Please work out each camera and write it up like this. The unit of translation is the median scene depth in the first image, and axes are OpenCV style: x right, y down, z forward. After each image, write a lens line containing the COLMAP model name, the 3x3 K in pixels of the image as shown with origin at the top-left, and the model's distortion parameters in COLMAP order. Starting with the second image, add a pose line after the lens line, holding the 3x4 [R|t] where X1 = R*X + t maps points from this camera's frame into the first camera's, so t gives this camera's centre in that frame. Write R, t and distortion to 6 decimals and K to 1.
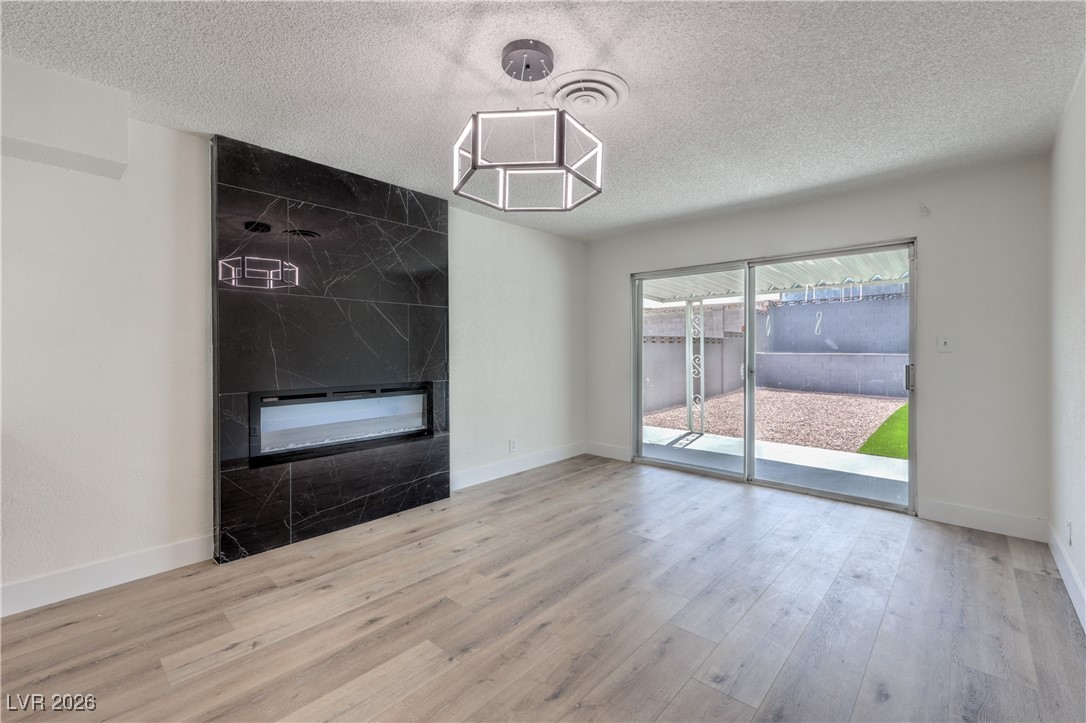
lens RADIAL K [[461.1, 0, 549.3], [0, 461.1, 348.7], [0, 0, 1]] dist [0.013894, 0.000143]
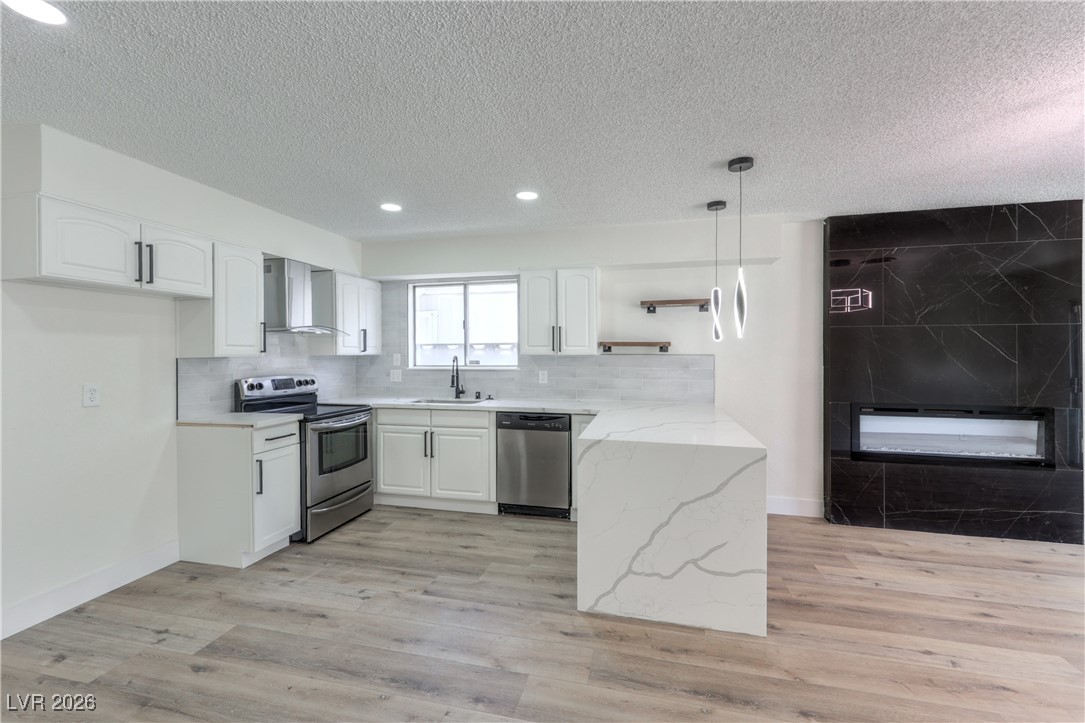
lens RADIAL K [[445.8, 0, 543.7], [0, 445.8, 354.2], [0, 0, 1]] dist [0.011016, -0.000195]
pose [[0.475886, 0.006654, -0.879482, 0.061379], [0.003807, 0.999946, 0.009625, -0.059796], [0.879499, -0.007928, 0.475835, -0.378330]]
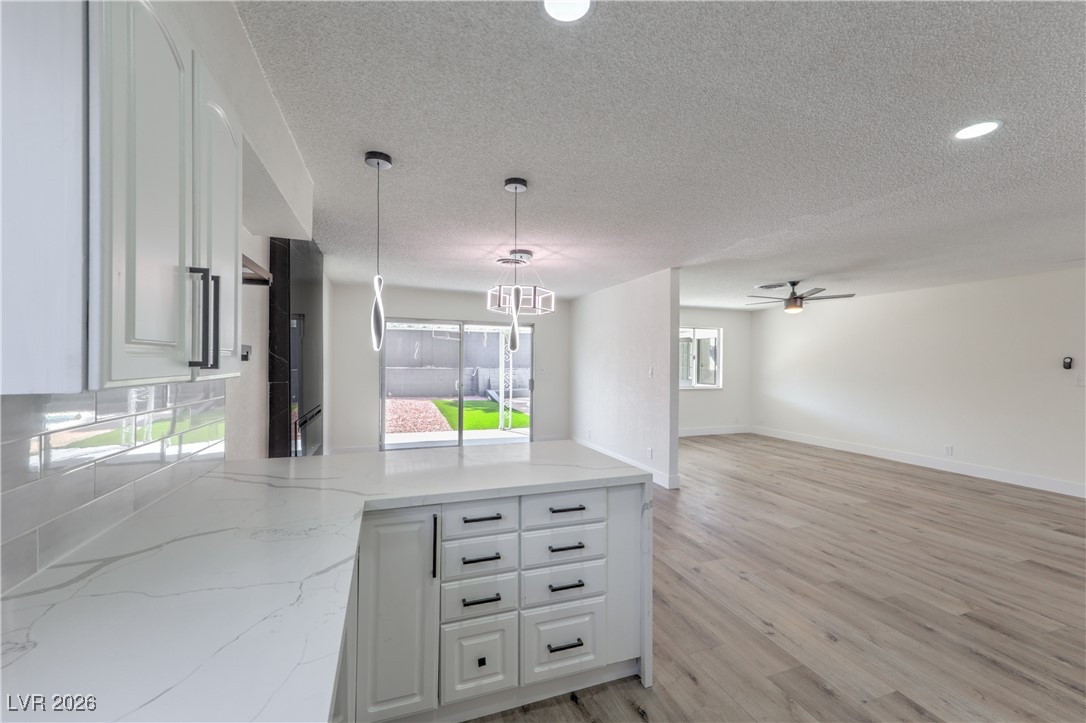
lens RADIAL K [[445.2, 0, 543.0], [0, 445.2, 361.5], [0, 0, 1]] dist [-0.000392, -0.000084]
pose [[0.472721, 0.006086, 0.881191, -1.360870], [-0.012908, 0.999917, 0.000019, -0.065707], [-0.881118, -0.011383, 0.472760, -0.089956]]
